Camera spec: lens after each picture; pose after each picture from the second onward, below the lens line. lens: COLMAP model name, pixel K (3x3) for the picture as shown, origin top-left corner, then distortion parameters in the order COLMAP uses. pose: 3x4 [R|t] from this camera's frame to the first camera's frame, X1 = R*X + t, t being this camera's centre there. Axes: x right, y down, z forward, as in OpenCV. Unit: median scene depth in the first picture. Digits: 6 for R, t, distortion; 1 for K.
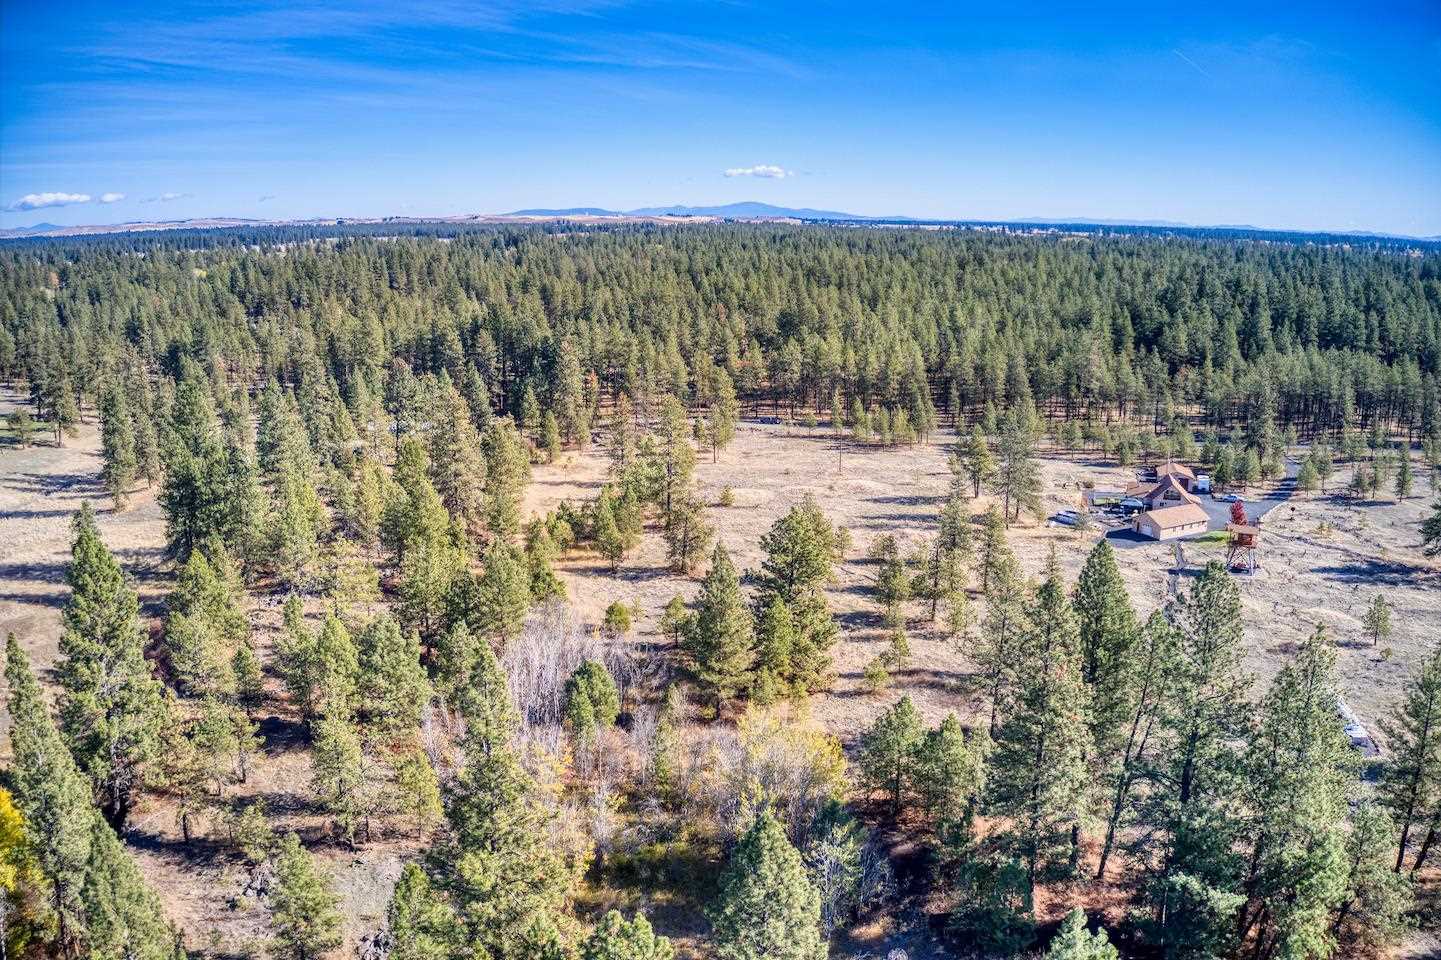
lens RADIAL K [[1195.7, 0, 723.8], [0, 1195.7, 486.3], [0, 0, 1]] dist [-0.168091, 0.003857]
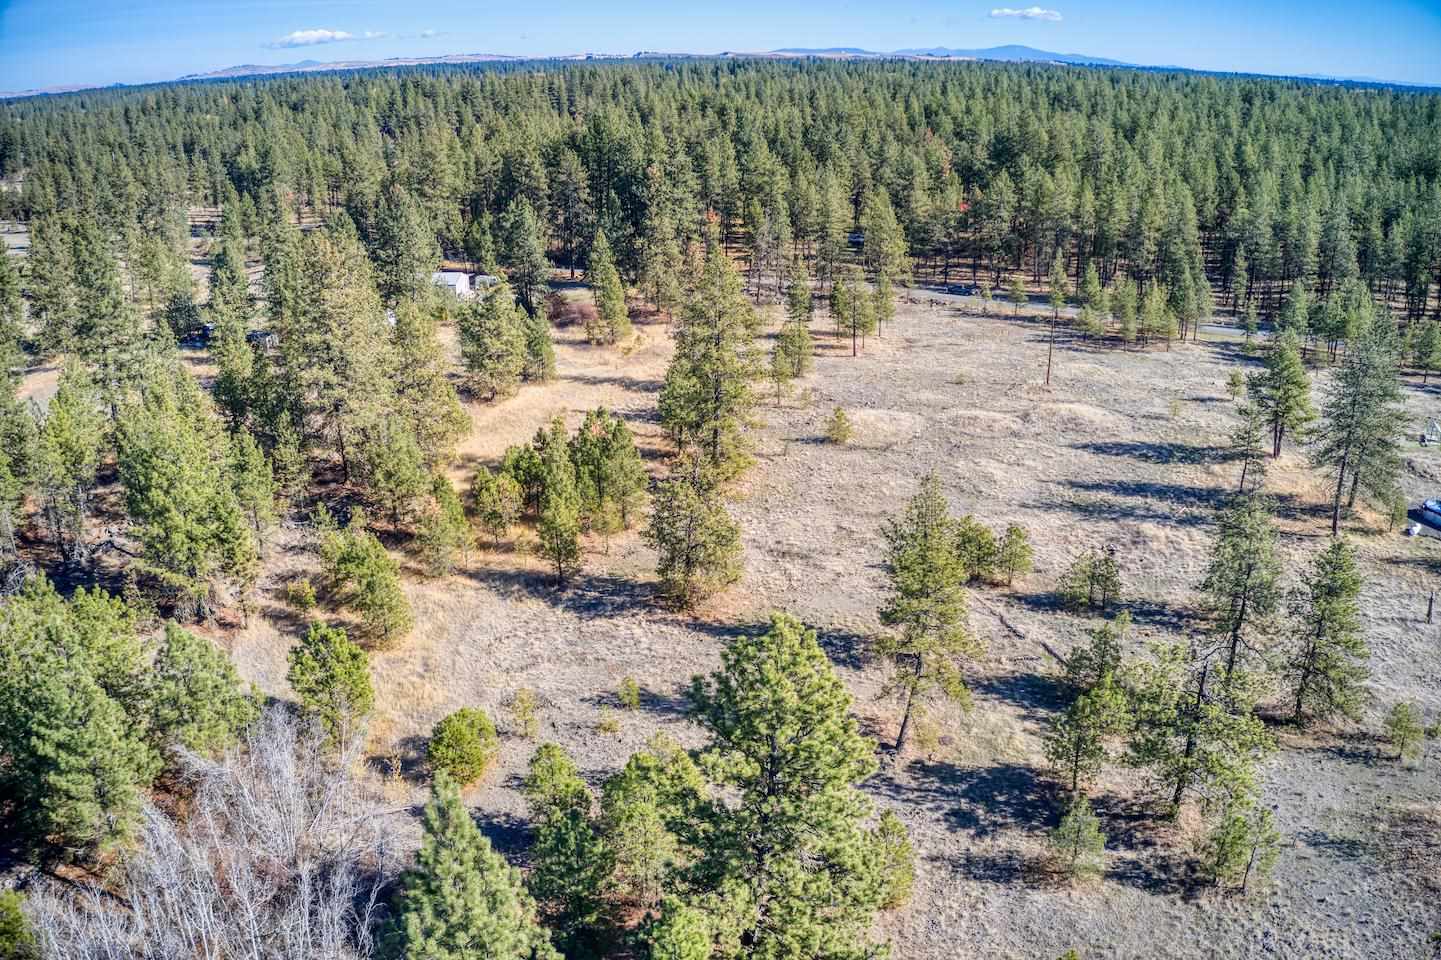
lens RADIAL K [[1125.1, 0, 710.1], [0, 1125.1, 469.2], [0, 0, 1]] dist [-0.157286, -0.013887]
pose [[0.970872, 0.073699, -0.227983, 0.052411], [-0.043993, 0.990174, 0.132742, -0.031459], [0.235526, -0.118846, 0.964574, 0.340699]]
